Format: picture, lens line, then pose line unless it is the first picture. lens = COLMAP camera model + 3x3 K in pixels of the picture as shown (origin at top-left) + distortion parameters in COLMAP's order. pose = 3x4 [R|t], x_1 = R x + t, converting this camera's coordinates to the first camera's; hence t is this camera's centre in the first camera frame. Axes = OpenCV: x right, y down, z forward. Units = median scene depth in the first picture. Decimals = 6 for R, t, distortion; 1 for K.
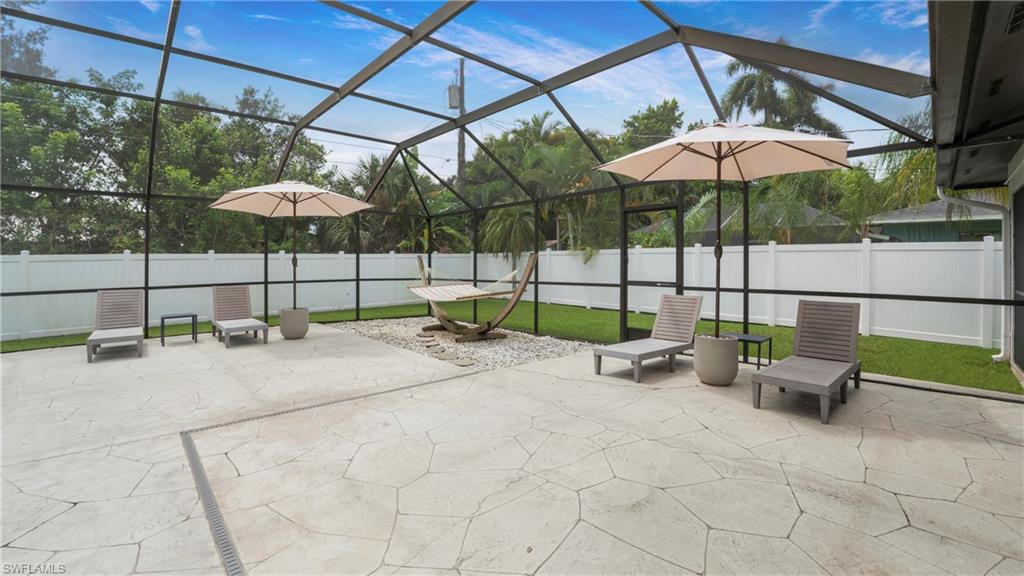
lens RADIAL K [[449.5, 0, 503.9], [0, 449.5, 260.6], [0, 0, 1]] dist [0.003641, 0.000213]
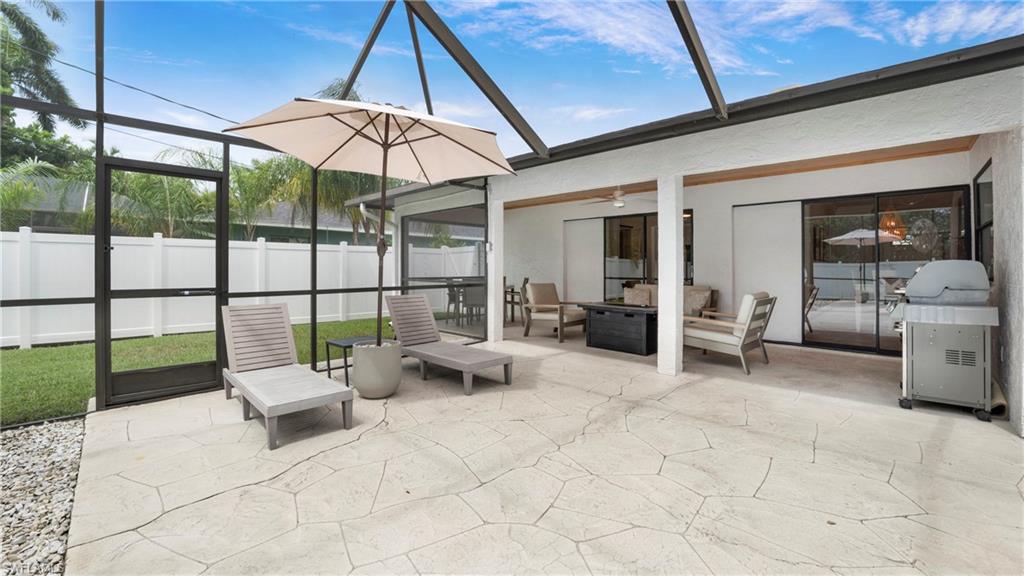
lens RADIAL K [[426.0, 0, 508.9], [0, 426.0, 272.5], [0, 0, 1]] dist [-0.024255, 0.000482]
pose [[-0.073427, -0.023869, 0.997015, -0.265443], [-0.018505, 0.999574, 0.022567, 0.002557], [-0.997129, -0.016793, -0.073837, 0.556689]]
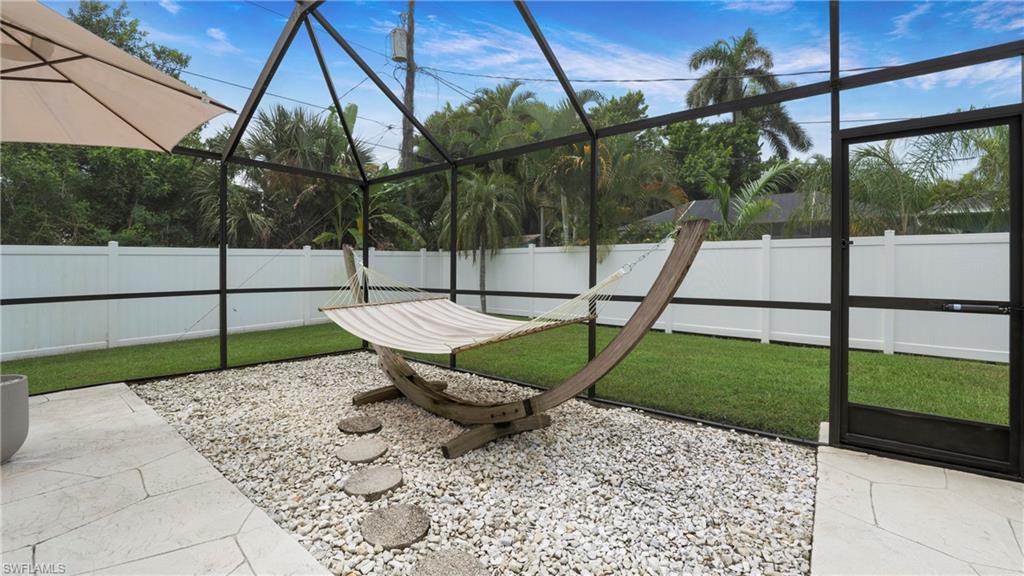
lens RADIAL K [[397.5, 0, 515.0], [0, 397.5, 266.1], [0, 0, 1]] dist [-0.032945, -0.000195]
pose [[0.978720, 0.002920, 0.205180, -0.123386], [-0.003740, 0.999986, 0.003610, 0.014832], [-0.205167, -0.004301, 0.978718, 0.696927]]
